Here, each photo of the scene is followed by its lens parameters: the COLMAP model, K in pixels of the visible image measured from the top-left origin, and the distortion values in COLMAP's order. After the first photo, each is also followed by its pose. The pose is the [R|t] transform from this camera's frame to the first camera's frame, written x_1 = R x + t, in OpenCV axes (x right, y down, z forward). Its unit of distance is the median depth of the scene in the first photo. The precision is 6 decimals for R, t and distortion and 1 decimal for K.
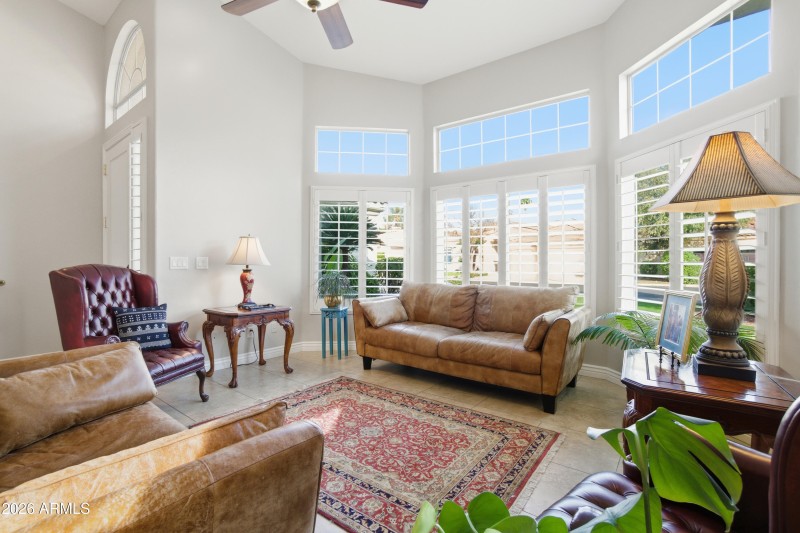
lens RADIAL K [[385.7, 0, 397.8], [0, 385.7, 265.5], [0, 0, 1]] dist [-0.003268, 0.000045]
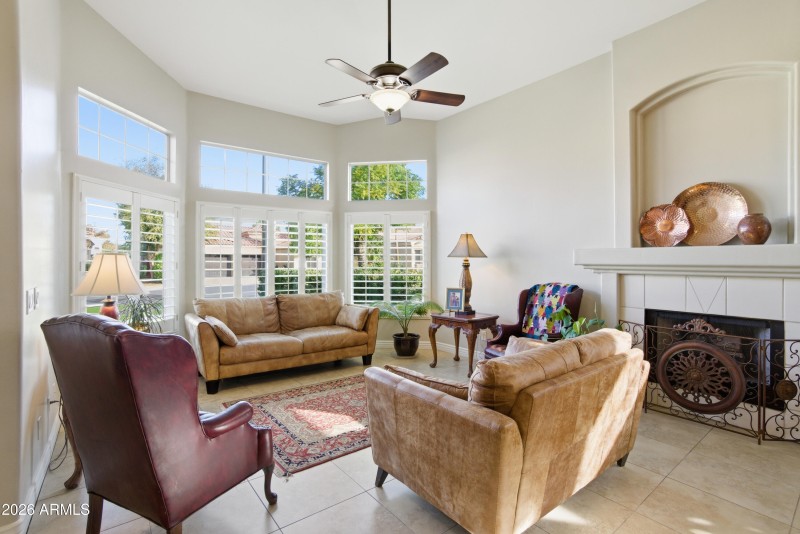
lens RADIAL K [[385.7, 0, 397.8], [0, 385.7, 261.3], [0, 0, 1]] dist [-0.003268, 0.000045]
pose [[0.253227, -0.003512, 0.967400, -1.094319], [0.007233, 0.999972, 0.001737, -0.070837], [-0.967380, 0.006557, 0.253246, 0.385745]]
